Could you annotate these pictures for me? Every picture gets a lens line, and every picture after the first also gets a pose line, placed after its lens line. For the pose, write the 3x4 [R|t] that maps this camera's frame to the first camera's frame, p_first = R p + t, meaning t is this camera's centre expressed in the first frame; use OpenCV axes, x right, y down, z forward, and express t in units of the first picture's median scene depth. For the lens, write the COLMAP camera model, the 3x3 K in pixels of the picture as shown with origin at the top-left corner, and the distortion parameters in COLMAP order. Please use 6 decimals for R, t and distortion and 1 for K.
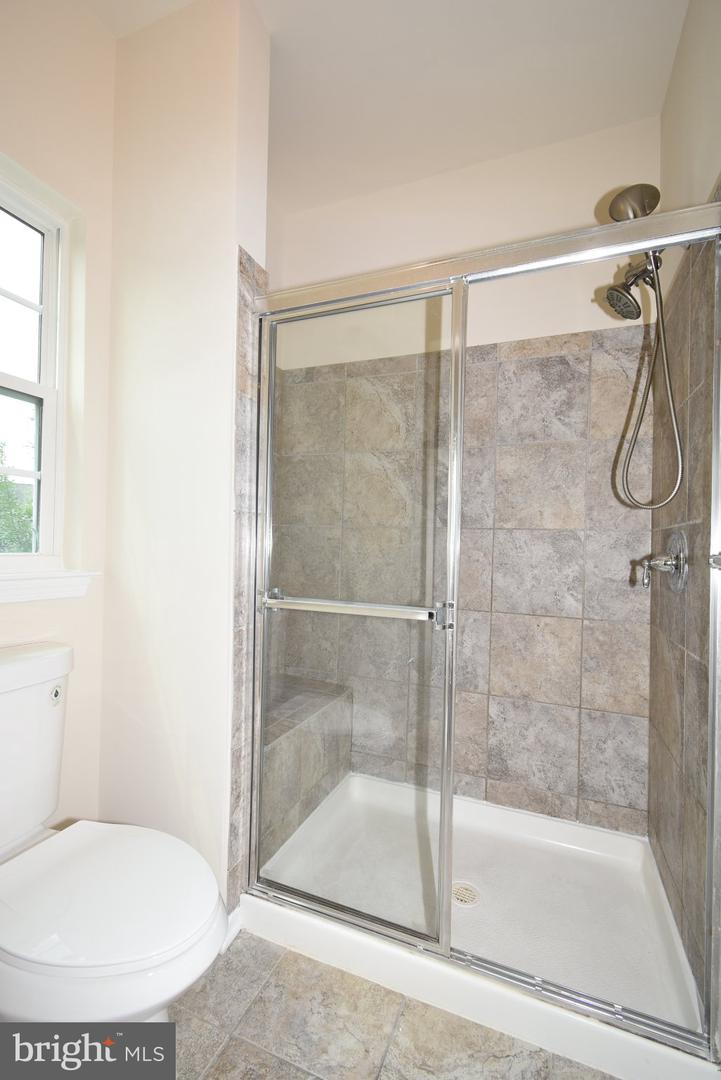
lens RADIAL K [[480.0, 0, 364.1], [0, 480.0, 542.8], [0, 0, 1]] dist [0.002263, -0.000562]
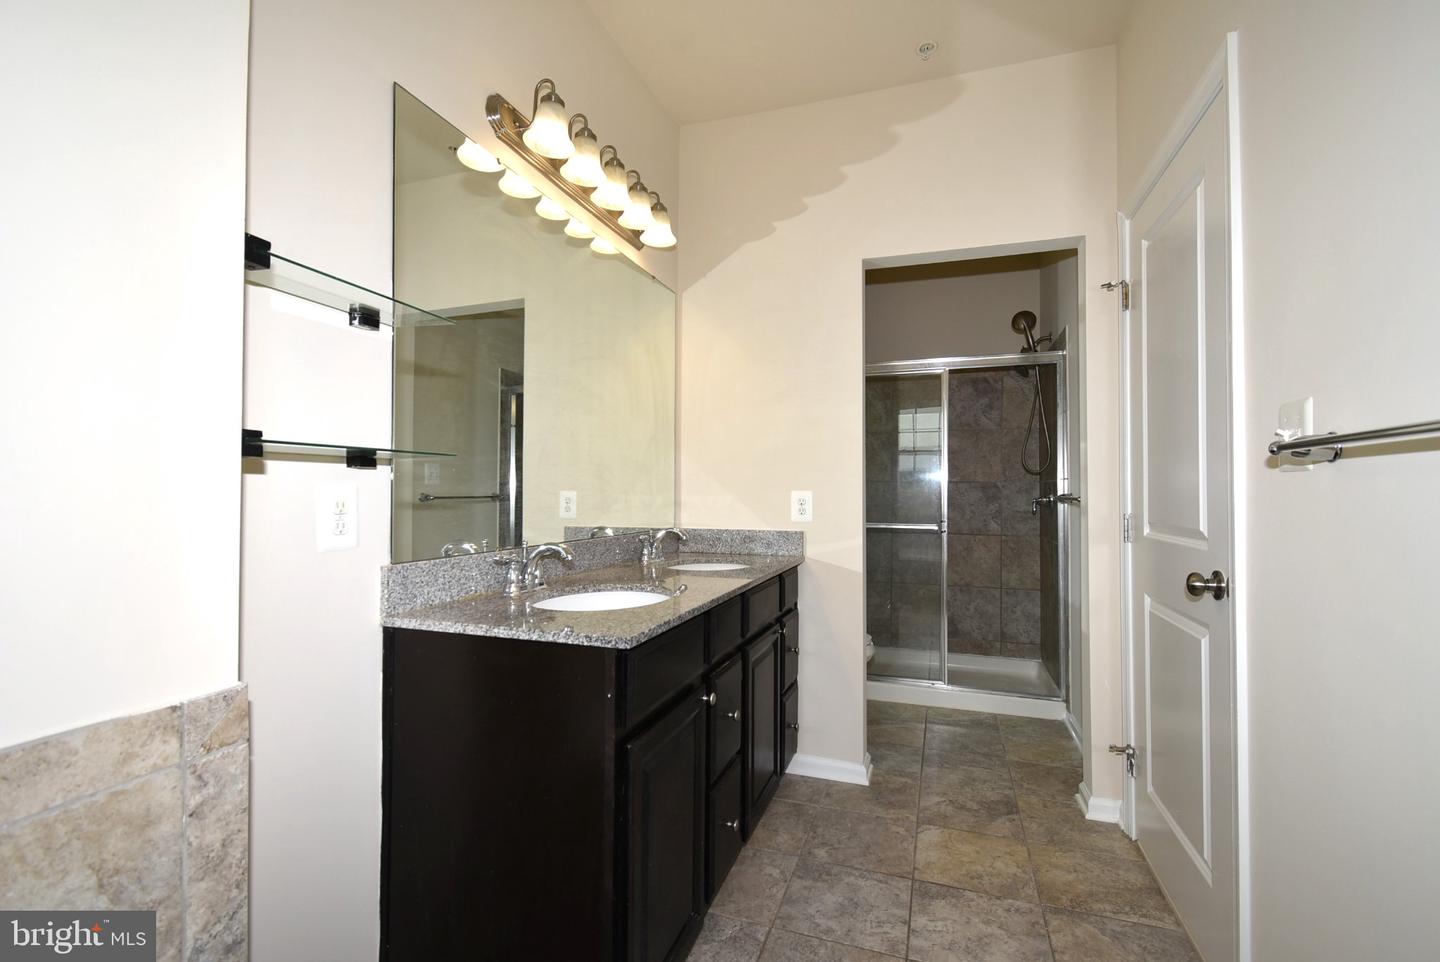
lens RADIAL K [[639.5, 0, 726.9], [0, 639.5, 483.9], [0, 0, 1]] dist [0.000363, -0.000362]
pose [[0.998337, -0.019507, 0.054253, -0.627036], [0.019845, 0.999787, -0.005699, -0.027436], [-0.054131, 0.006766, 0.998511, -1.193409]]
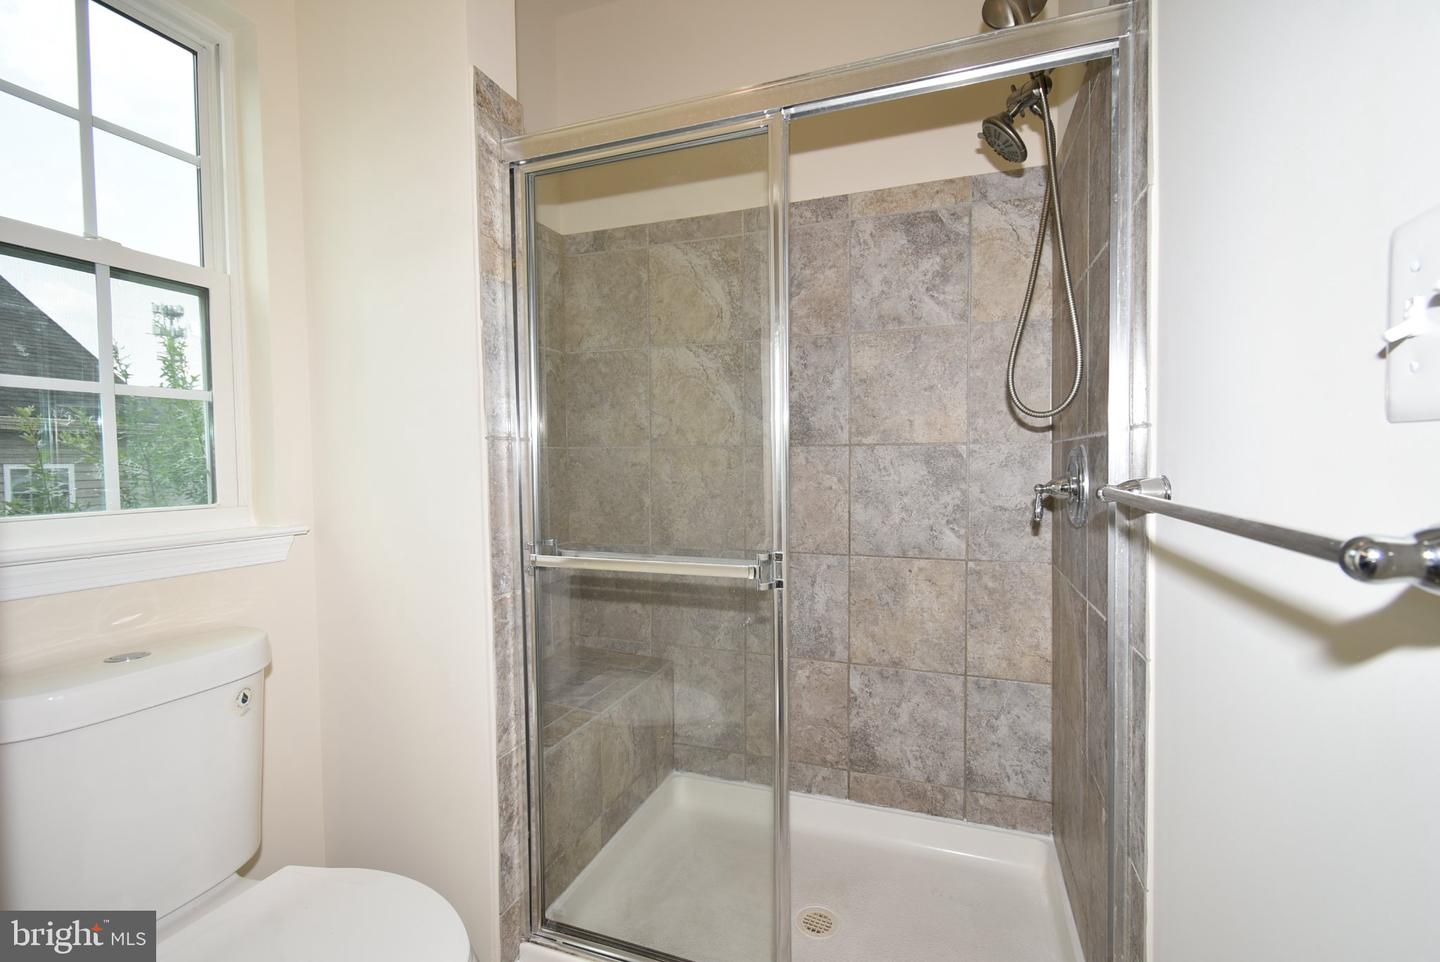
lens RADIAL K [[639.5, 0, 729.3], [0, 639.5, 483.4], [0, 0, 1]] dist [0.000363, -0.000362]
pose [[0.998626, -0.034946, 0.039051, 0.043419], [0.033376, 0.998636, 0.040154, -0.017155], [-0.040401, -0.038796, 0.998430, 0.005542]]
